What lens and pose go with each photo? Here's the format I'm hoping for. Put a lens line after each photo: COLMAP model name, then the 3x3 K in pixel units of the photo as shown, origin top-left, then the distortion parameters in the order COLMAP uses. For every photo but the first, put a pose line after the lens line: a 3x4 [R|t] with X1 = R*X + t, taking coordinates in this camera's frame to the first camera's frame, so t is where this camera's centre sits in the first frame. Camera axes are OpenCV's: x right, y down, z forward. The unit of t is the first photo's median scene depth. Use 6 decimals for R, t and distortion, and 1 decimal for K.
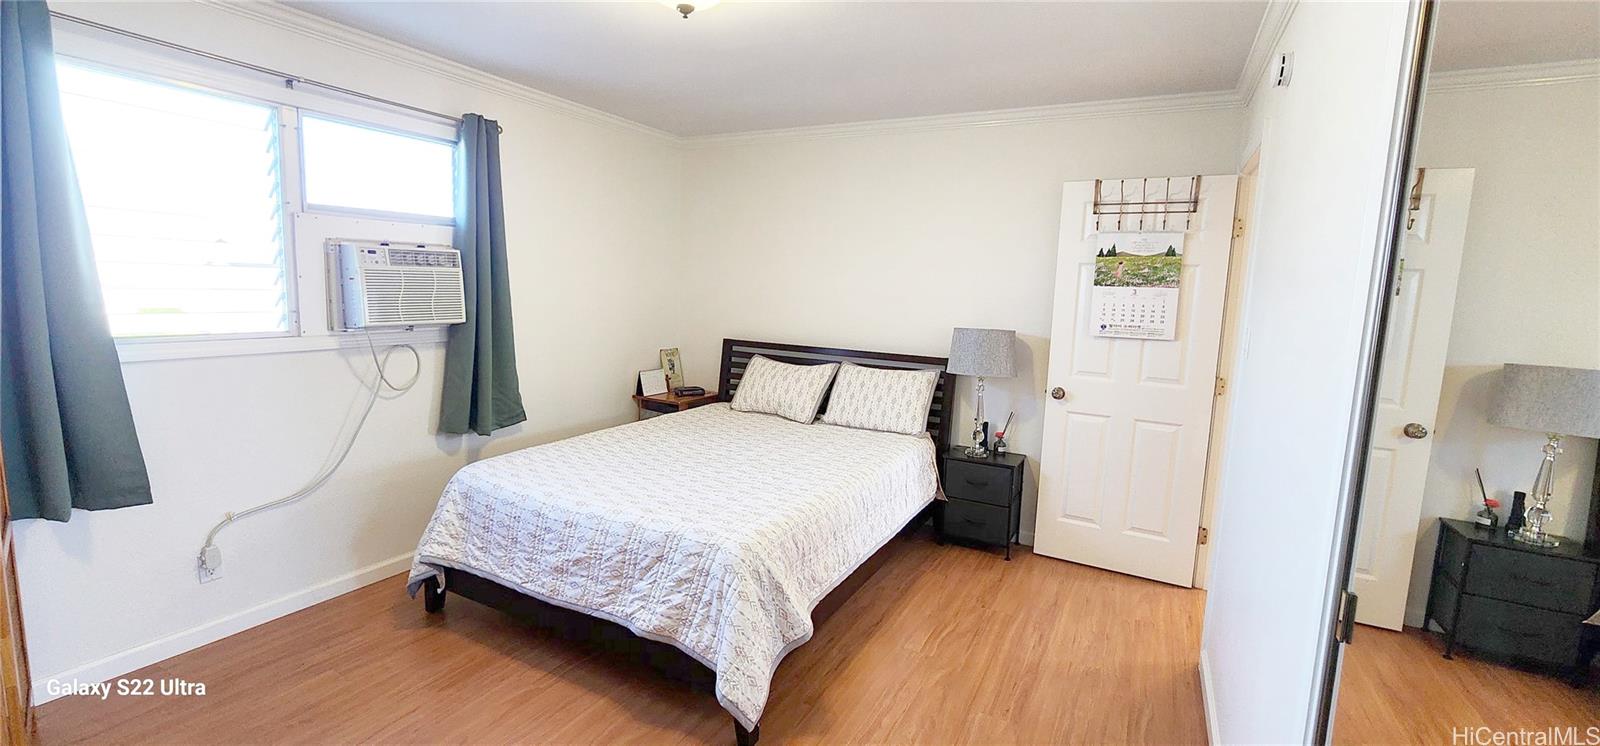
lens RADIAL K [[657.9, 0, 798.2], [0, 657.9, 364.1], [0, 0, 1]] dist [-0.002369, 0.000250]
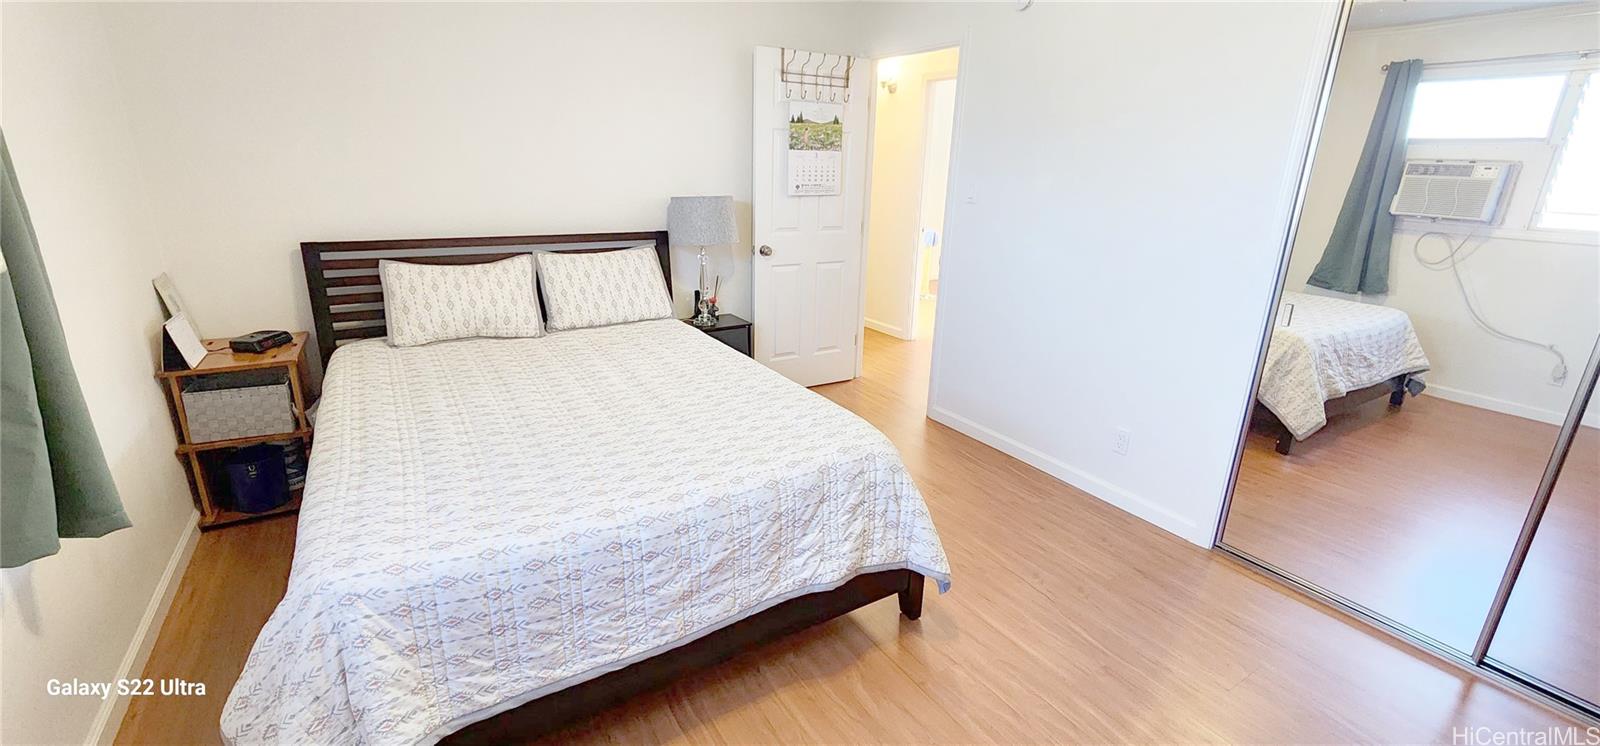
lens RADIAL K [[657.9, 0, 798.2], [0, 657.9, 364.1], [0, 0, 1]] dist [-0.002369, 0.000250]
pose [[0.494901, -0.278747, 0.823027, -0.599228], [0.098447, 0.959040, 0.265615, -0.067751], [-0.863355, -0.050428, 0.502072, 0.420711]]
